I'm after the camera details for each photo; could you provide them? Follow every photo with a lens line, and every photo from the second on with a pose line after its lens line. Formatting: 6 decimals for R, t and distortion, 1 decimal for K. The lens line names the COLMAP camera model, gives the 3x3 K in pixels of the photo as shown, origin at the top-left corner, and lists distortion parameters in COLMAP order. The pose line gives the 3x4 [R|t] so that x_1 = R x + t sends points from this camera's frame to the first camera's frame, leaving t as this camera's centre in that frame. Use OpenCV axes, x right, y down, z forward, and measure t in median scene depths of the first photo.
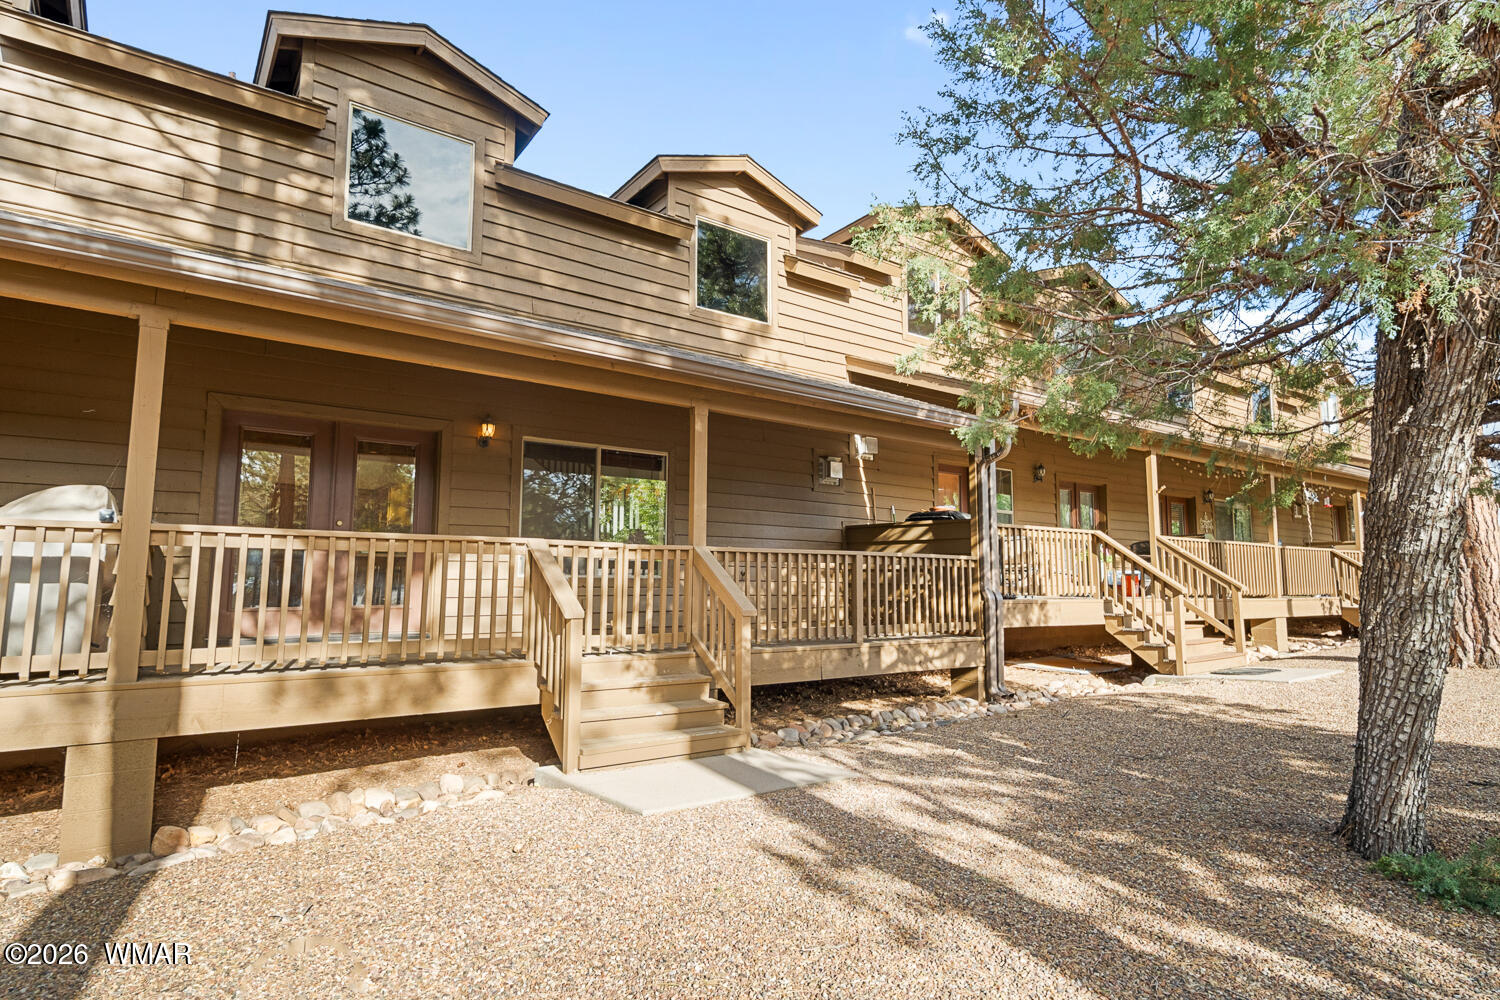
lens RADIAL K [[830.8, 0, 751.9], [0, 830.8, 498.1], [0, 0, 1]] dist [0.001897, -0.000737]
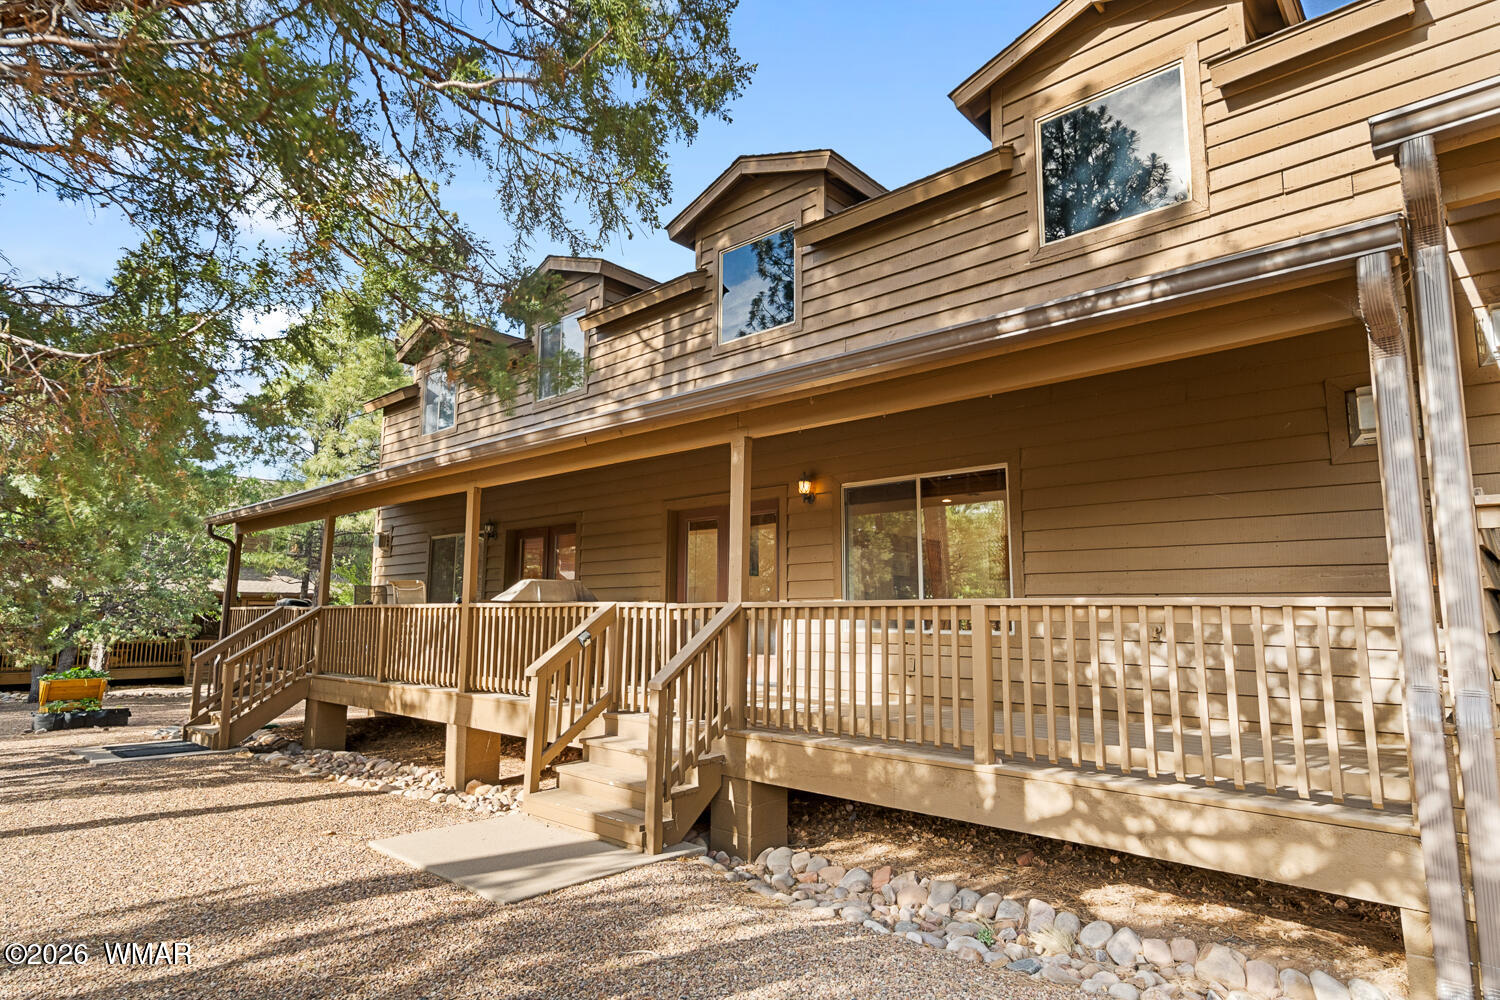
lens RADIAL K [[830.8, 0, 751.2], [0, 830.8, 501.7], [0, 0, 1]] dist [0.001897, -0.000737]
pose [[0.164164, -0.138692, -0.976634, 0.673540], [0.099261, 0.987364, -0.123530, 0.056176], [0.981426, -0.076662, 0.175857, 0.764425]]
